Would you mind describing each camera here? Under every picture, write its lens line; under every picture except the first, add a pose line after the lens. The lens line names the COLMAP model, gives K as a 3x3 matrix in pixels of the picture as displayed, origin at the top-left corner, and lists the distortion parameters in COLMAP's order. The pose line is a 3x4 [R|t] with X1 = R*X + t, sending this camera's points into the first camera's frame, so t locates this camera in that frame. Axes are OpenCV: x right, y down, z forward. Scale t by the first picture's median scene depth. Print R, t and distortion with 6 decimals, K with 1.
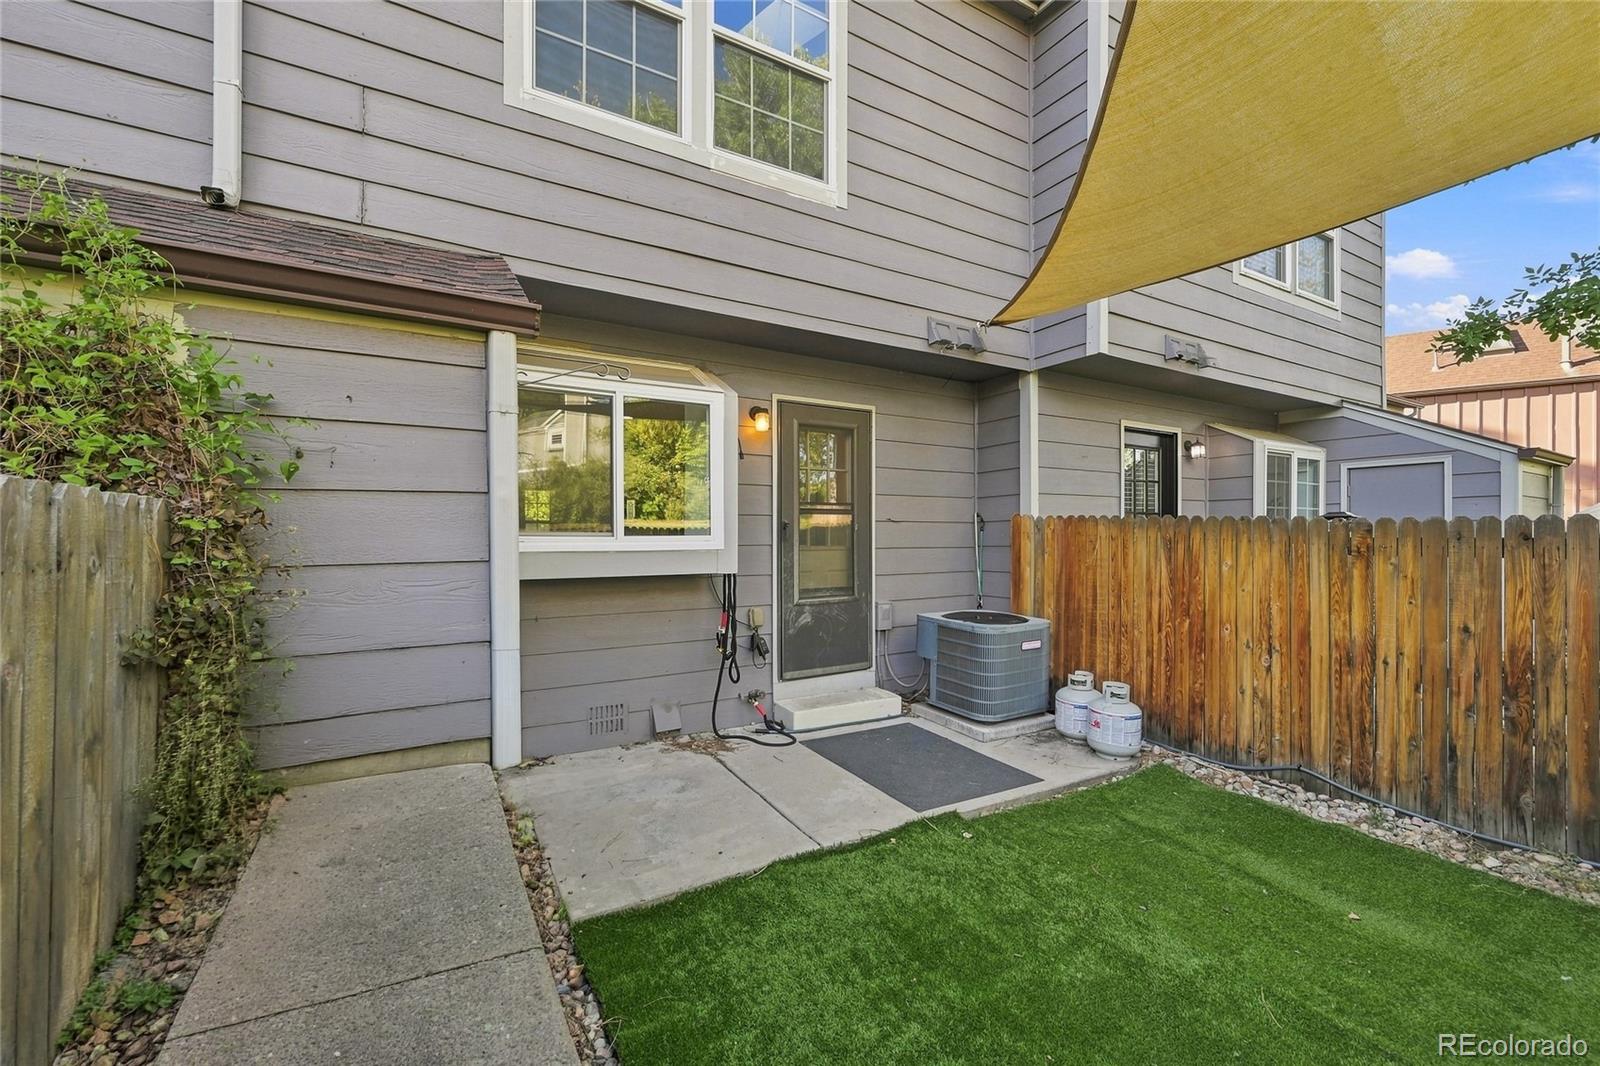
lens RADIAL K [[642.0, 0, 800.8], [0, 642.0, 539.9], [0, 0, 1]] dist [0.000709, 0.000103]
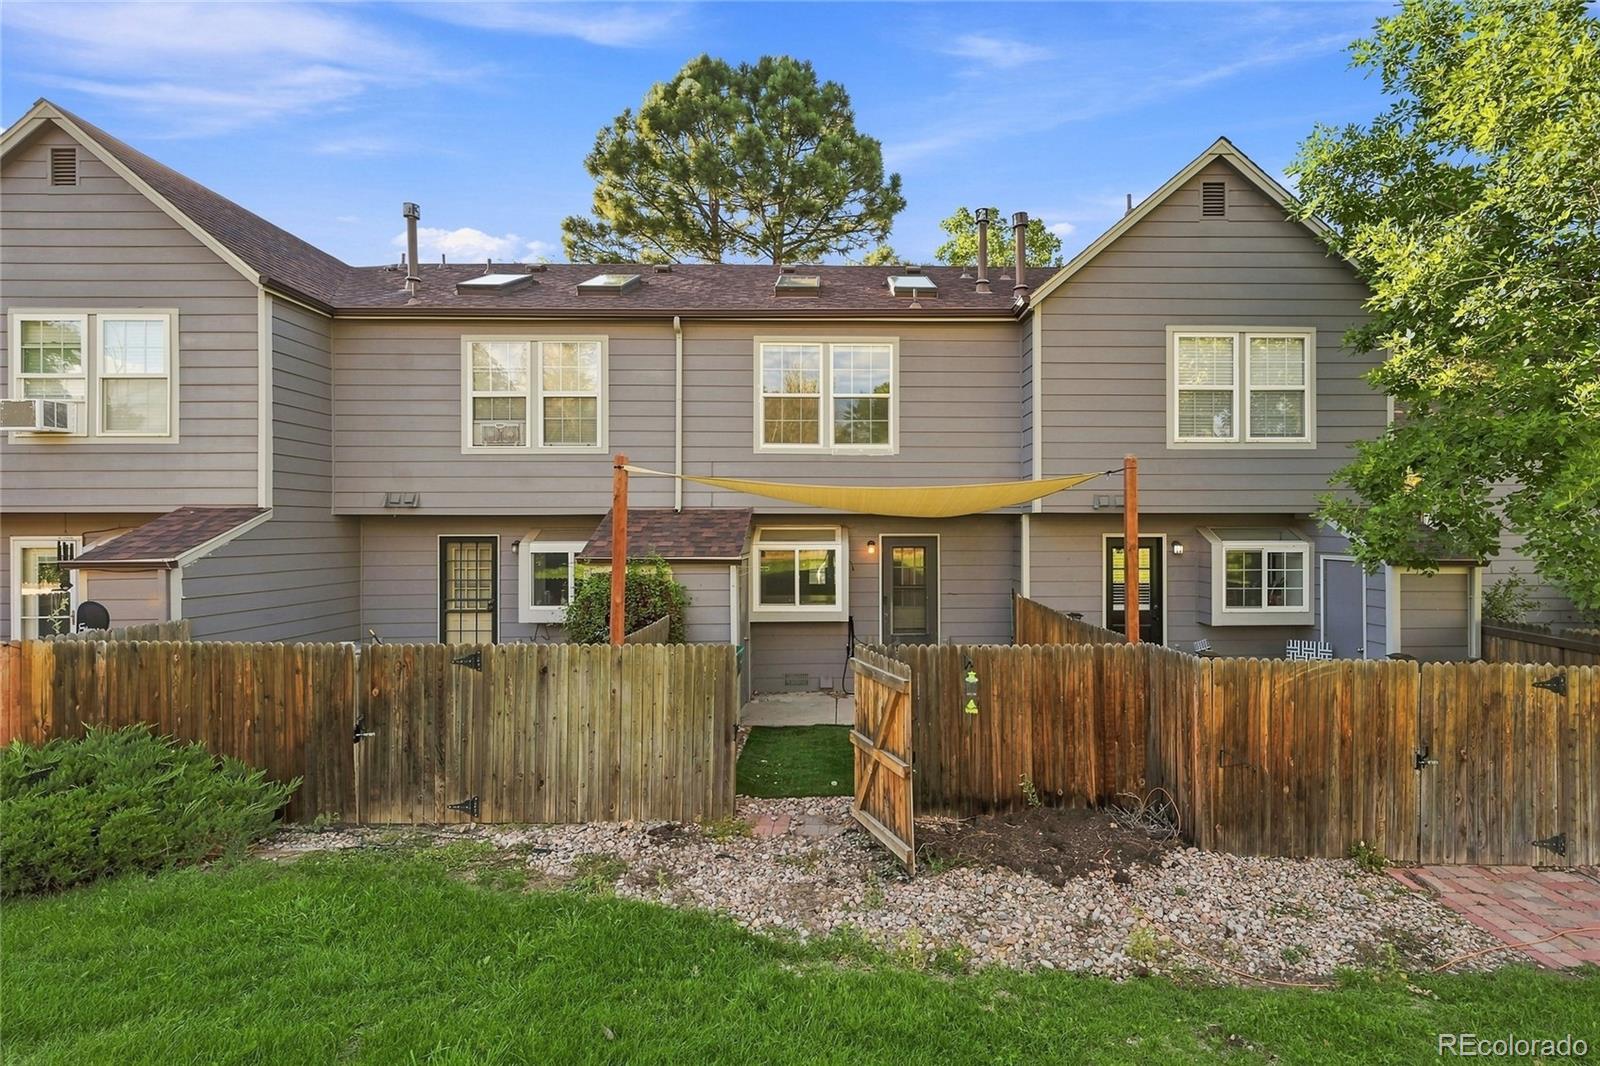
lens RADIAL K [[716.1, 0, 840.3], [0, 716.1, 528.2], [0, 0, 1]] dist [-0.000145, -0.000003]
pose [[0.876322, 0.001197, -0.481725, 1.053881], [-0.002466, 0.999995, -0.002003, -0.262316], [0.481720, 0.002943, 0.876320, -1.192843]]
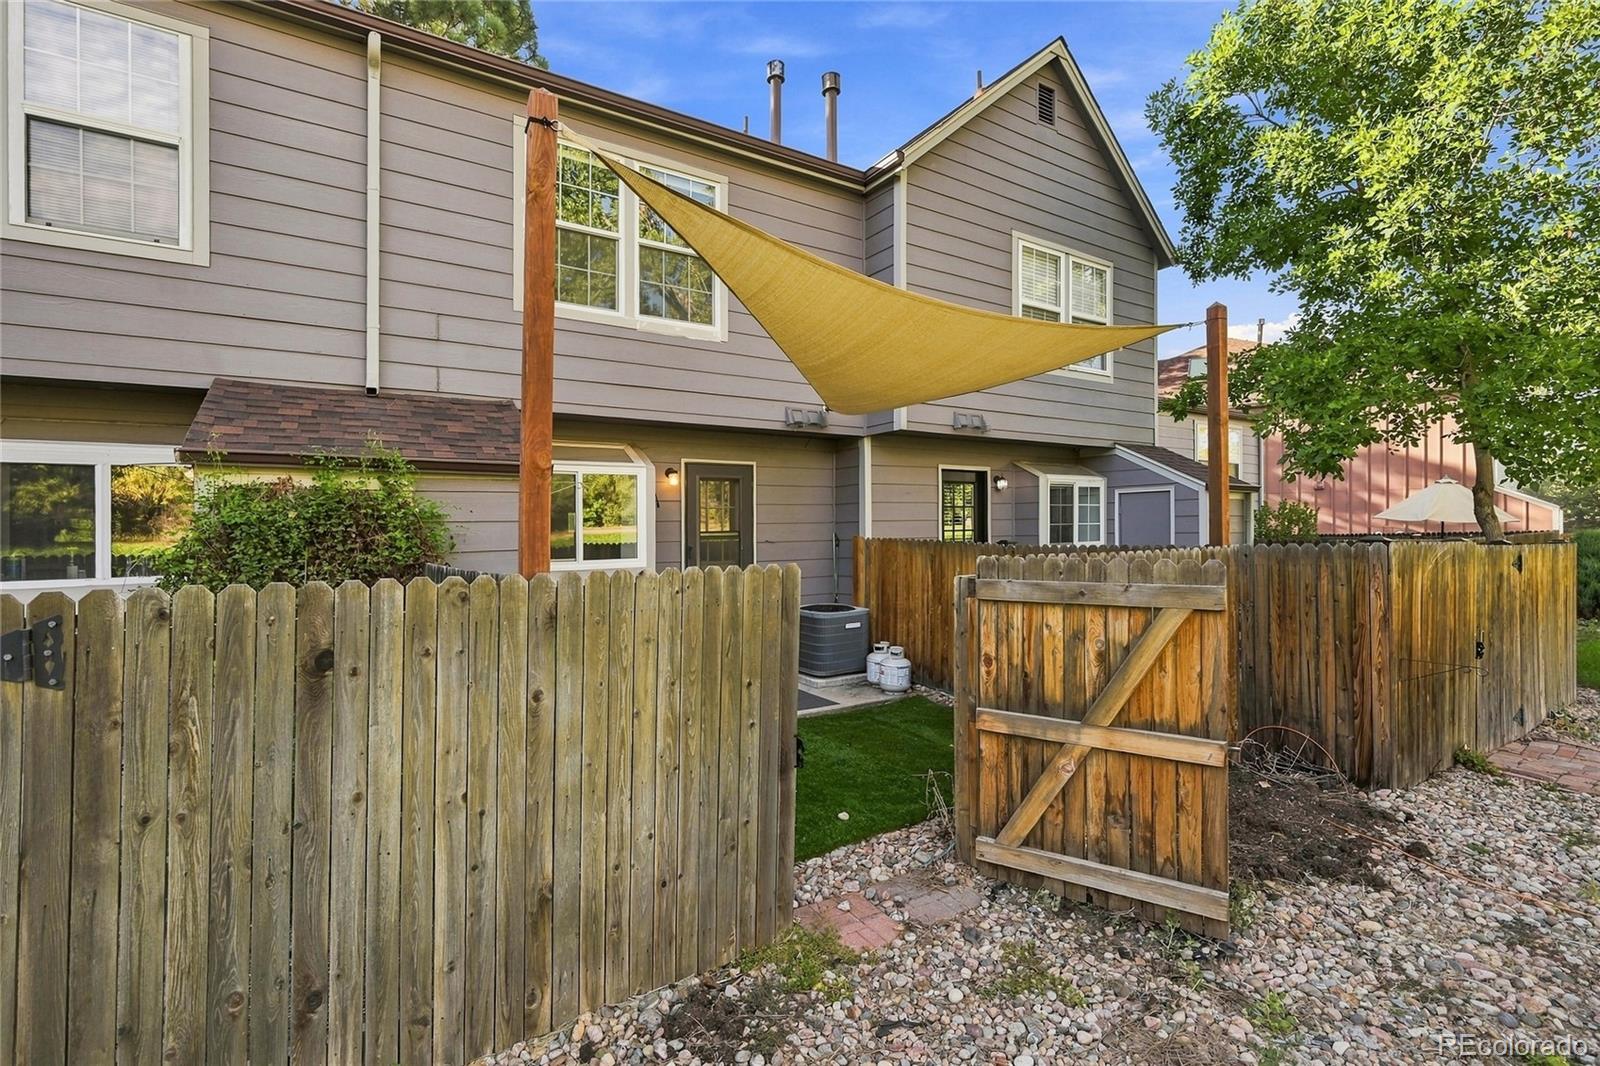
lens RADIAL K [[719.2, 0, 791.5], [0, 719.2, 525.2], [0, 0, 1]] dist [0.000558, -0.000163]
pose [[0.998549, -0.011665, 0.052568, 0.130366], [0.012158, 0.999885, -0.009070, -0.061355], [-0.052456, 0.009696, 0.998576, -0.719195]]
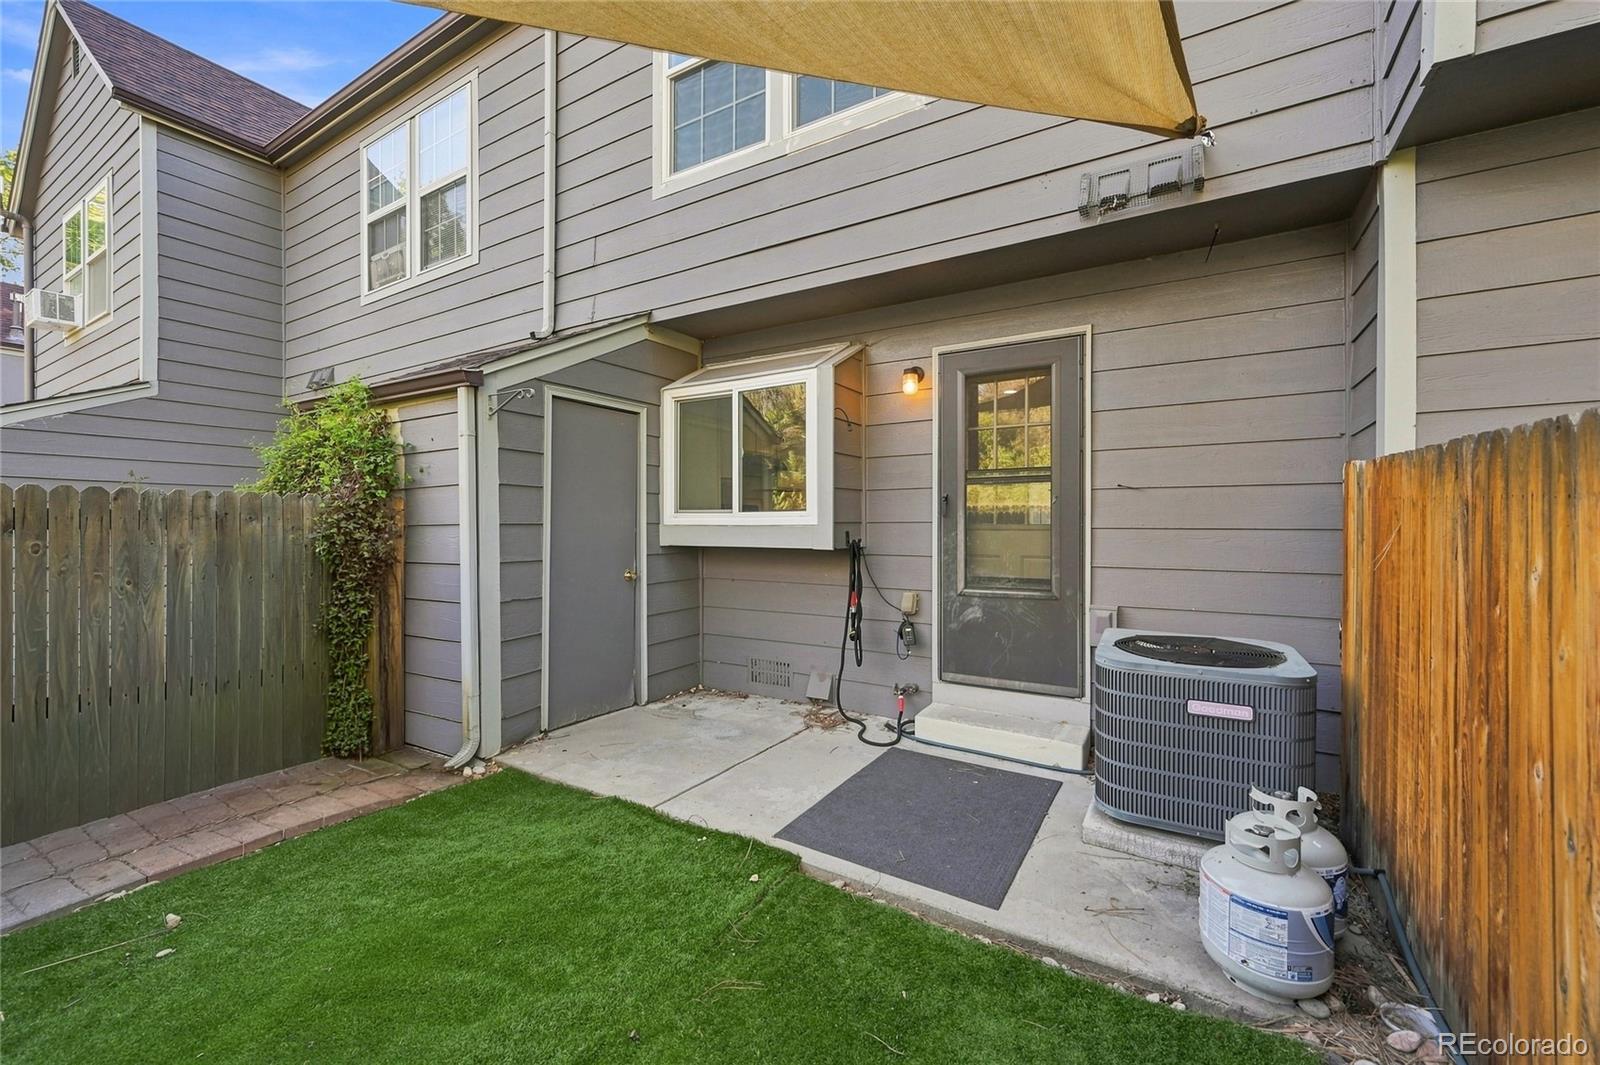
lens RADIAL K [[640.0, 0, 801.7], [0, 640.0, 531.0], [0, 0, 1]] dist [-0.000881, 0.000044]
pose [[0.481021, 0.009954, -0.876653, 0.688497], [-0.006086, 0.999949, 0.008015, 0.015136], [0.876688, 0.001480, 0.481057, 0.469208]]
